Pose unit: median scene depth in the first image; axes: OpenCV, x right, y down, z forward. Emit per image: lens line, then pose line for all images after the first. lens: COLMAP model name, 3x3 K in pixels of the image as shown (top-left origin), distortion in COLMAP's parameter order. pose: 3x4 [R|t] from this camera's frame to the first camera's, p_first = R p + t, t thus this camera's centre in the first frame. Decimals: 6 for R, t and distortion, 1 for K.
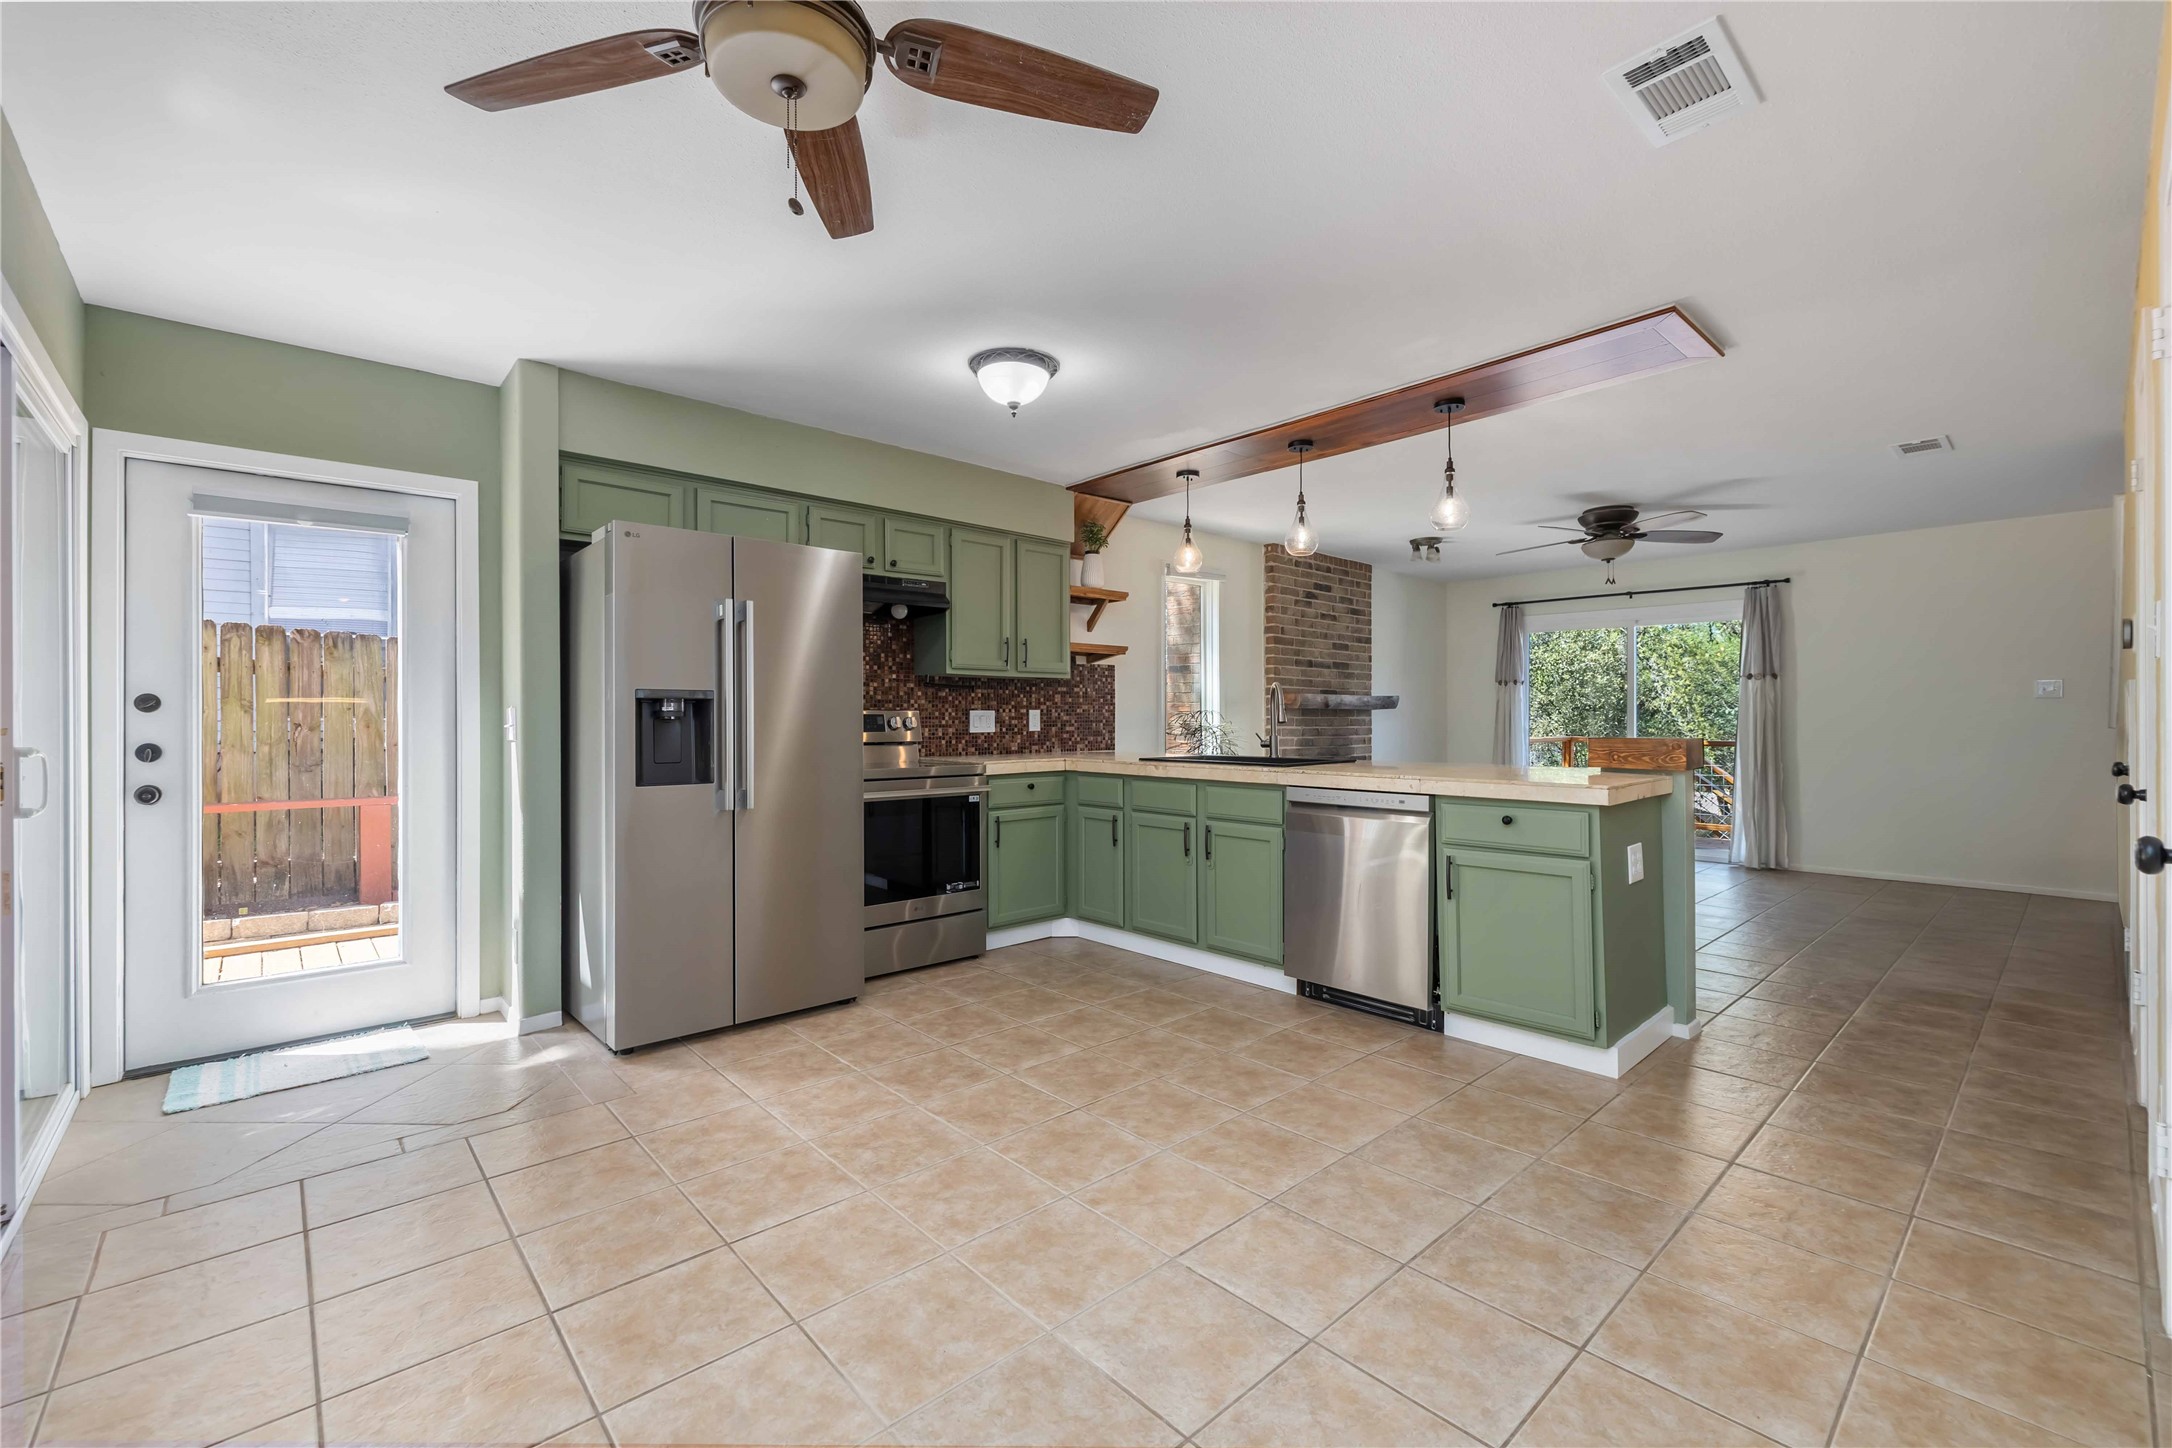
lens RADIAL K [[918.2, 0, 1092.3], [0, 918.2, 717.9], [0, 0, 1]] dist [0.008549, 0.000214]
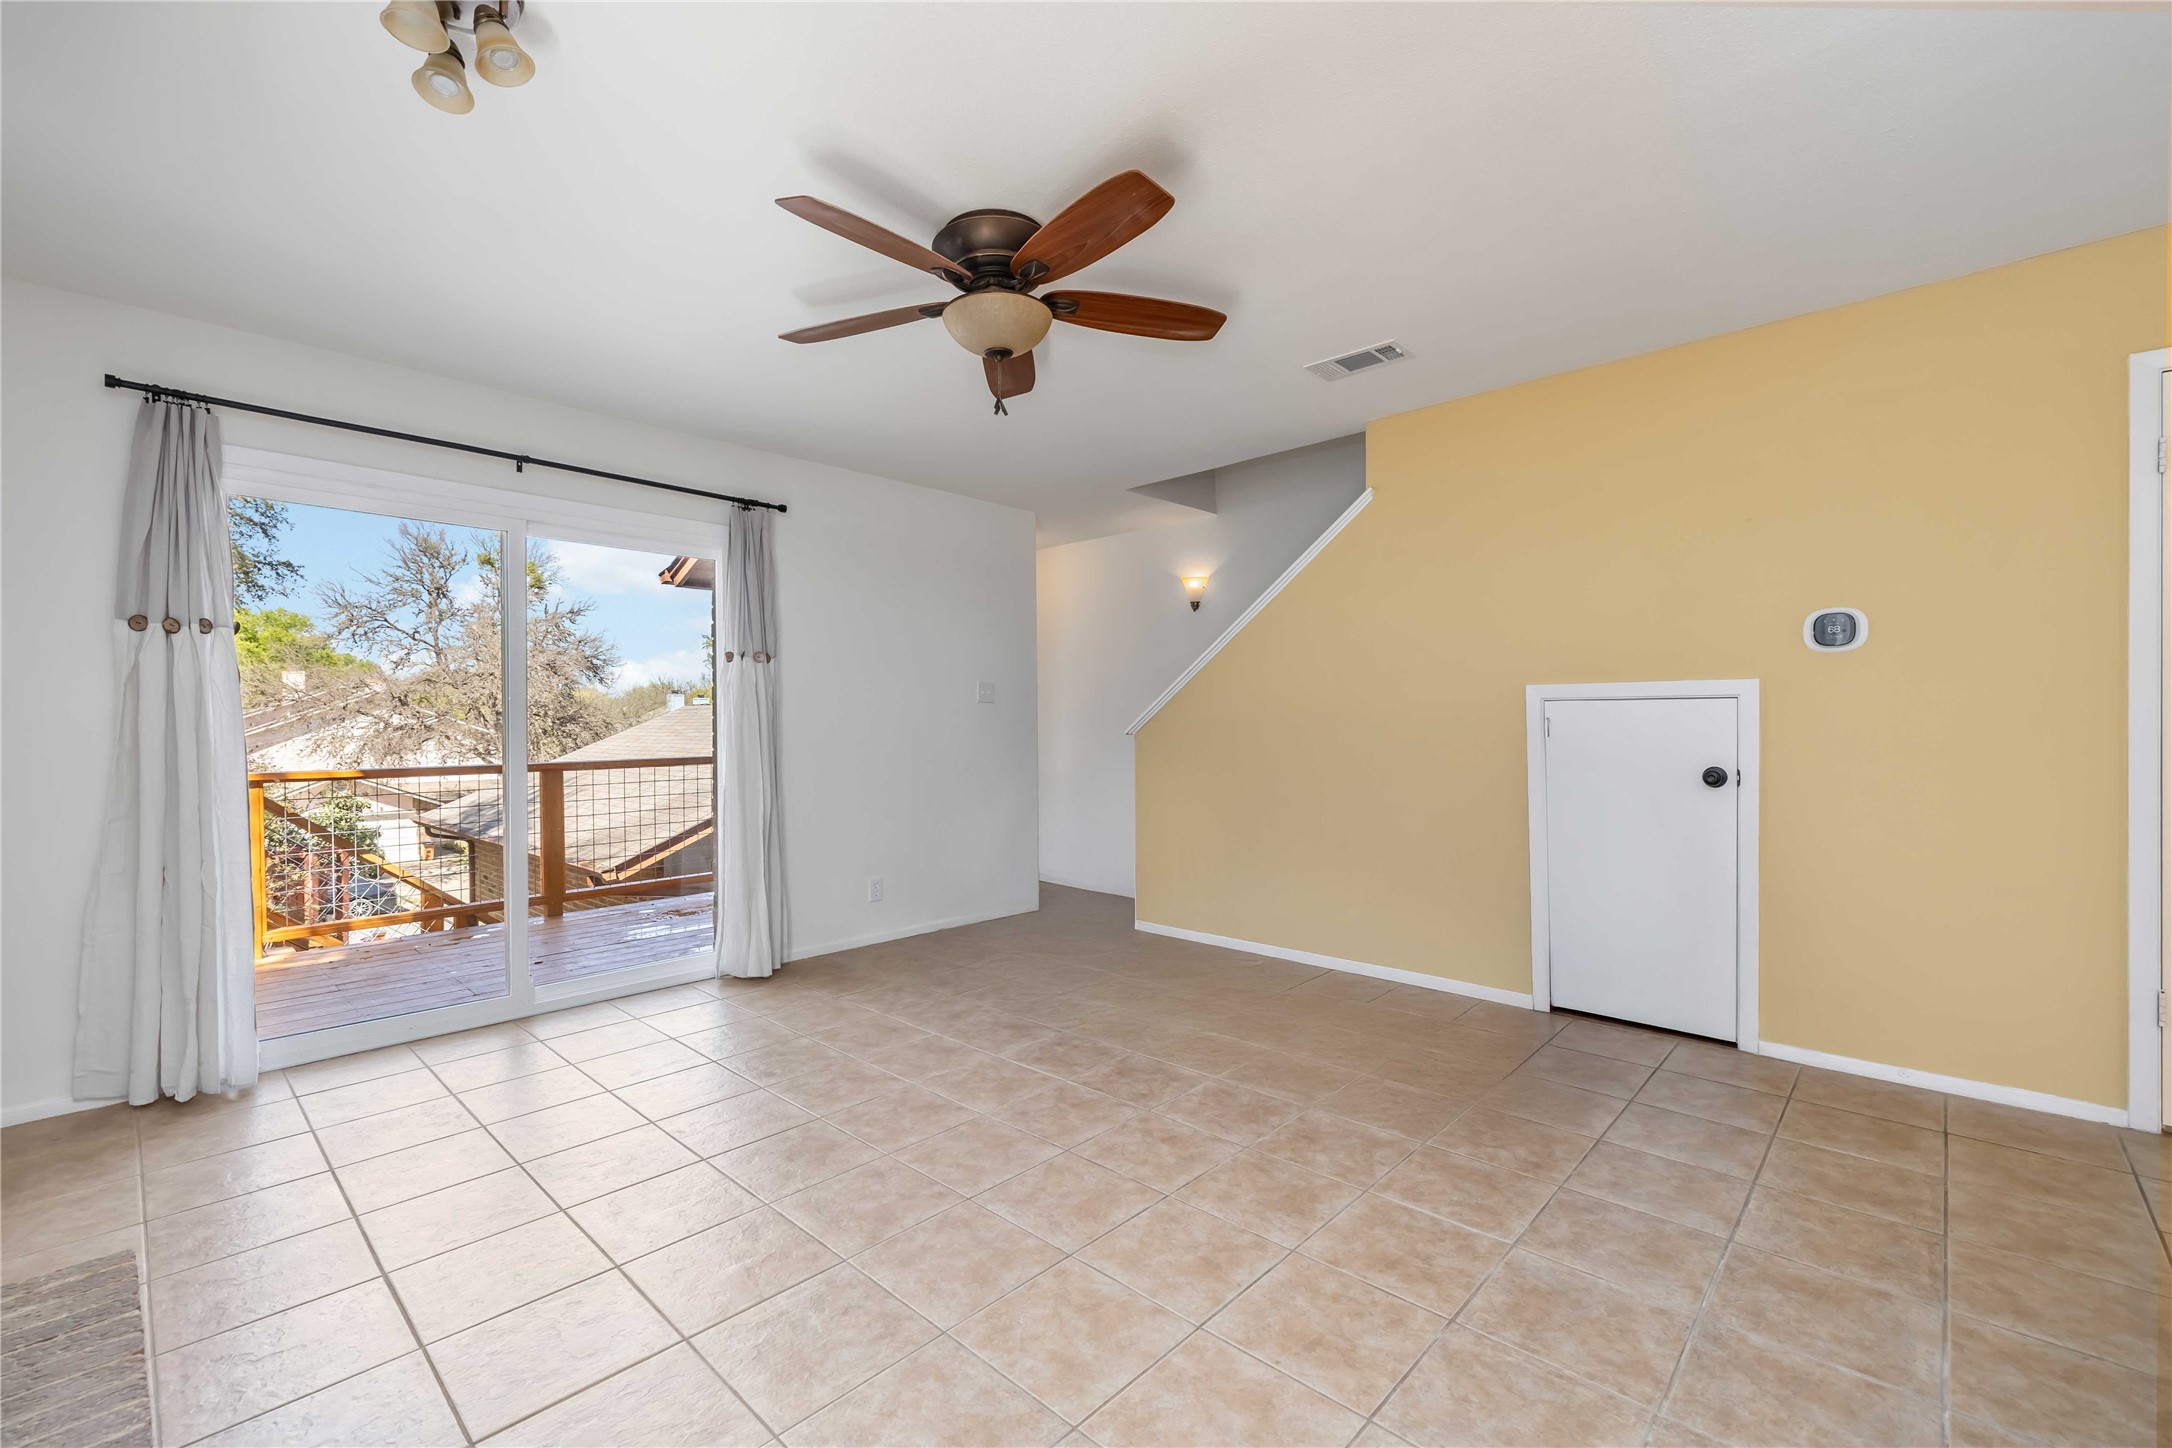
lens RADIAL K [[912.3, 0, 1073.4], [0, 912.3, 726.8], [0, 0, 1]] dist [0.001275, 0.000062]
pose [[-0.067309, -0.001704, 0.997731, 0.135766], [0.005669, 0.999982, 0.002090, 0.000658], [-0.997716, 0.005796, -0.067298, 0.993670]]
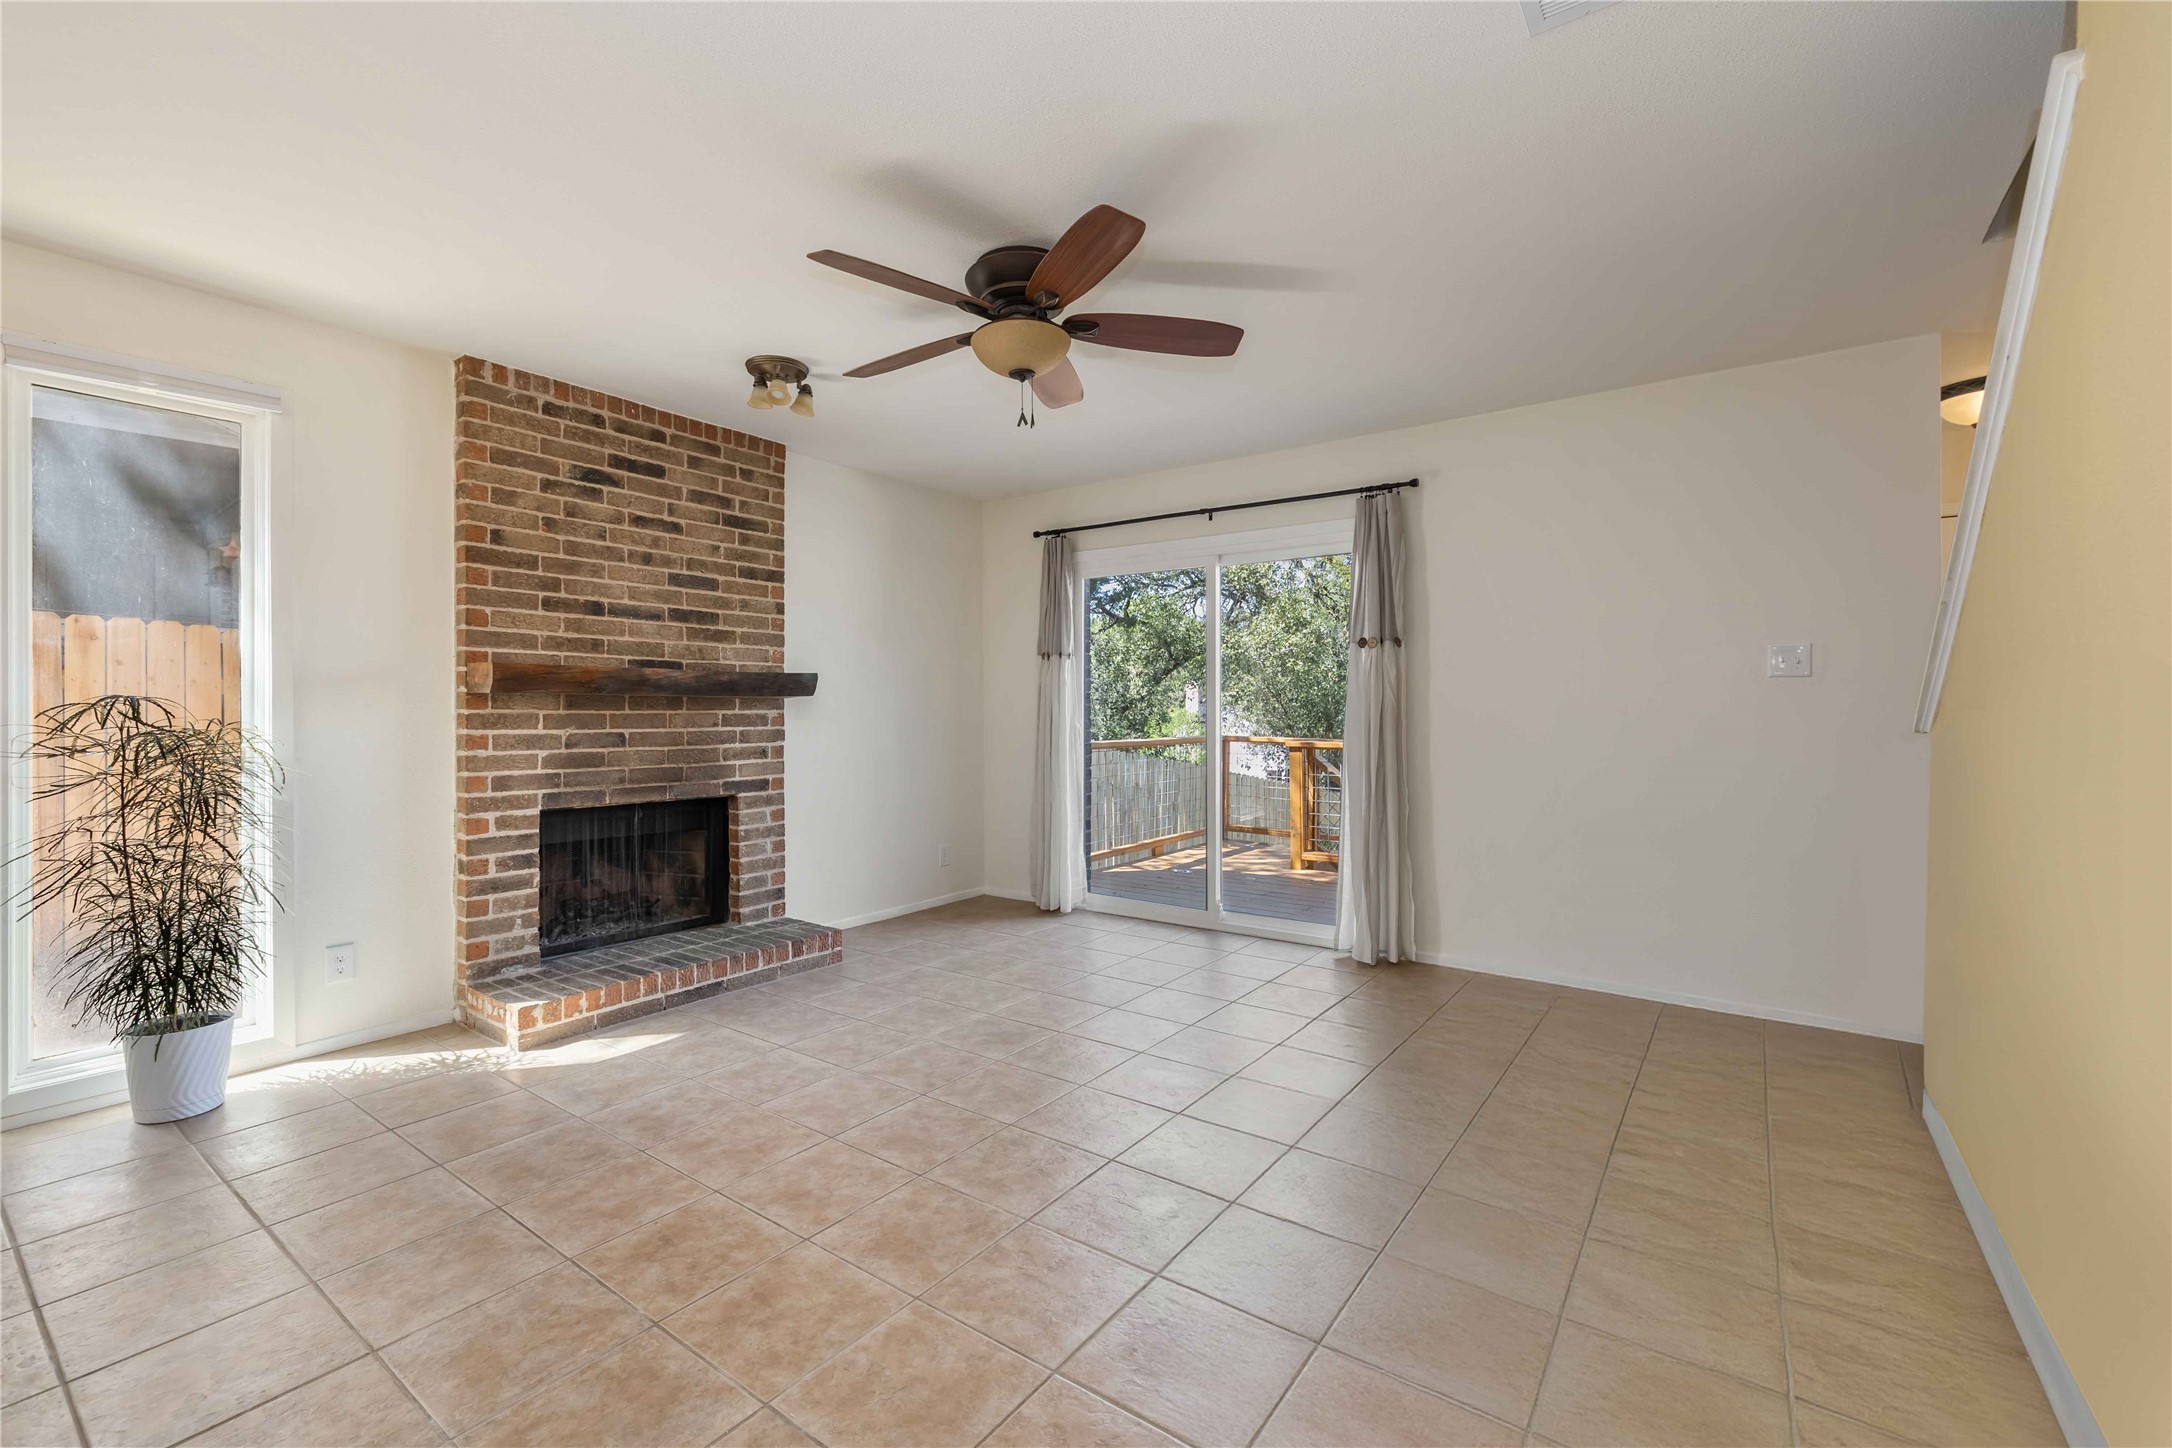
lens RADIAL K [[916.2, 0, 1082.0], [0, 916.2, 711.1], [0, 0, 1]] dist [0.000851, 0.000117]
pose [[0.979602, -0.001435, 0.200943, 0.495736], [0.001044, 0.999997, 0.002053, -0.002116], [-0.200946, -0.001801, 0.979601, 0.539998]]
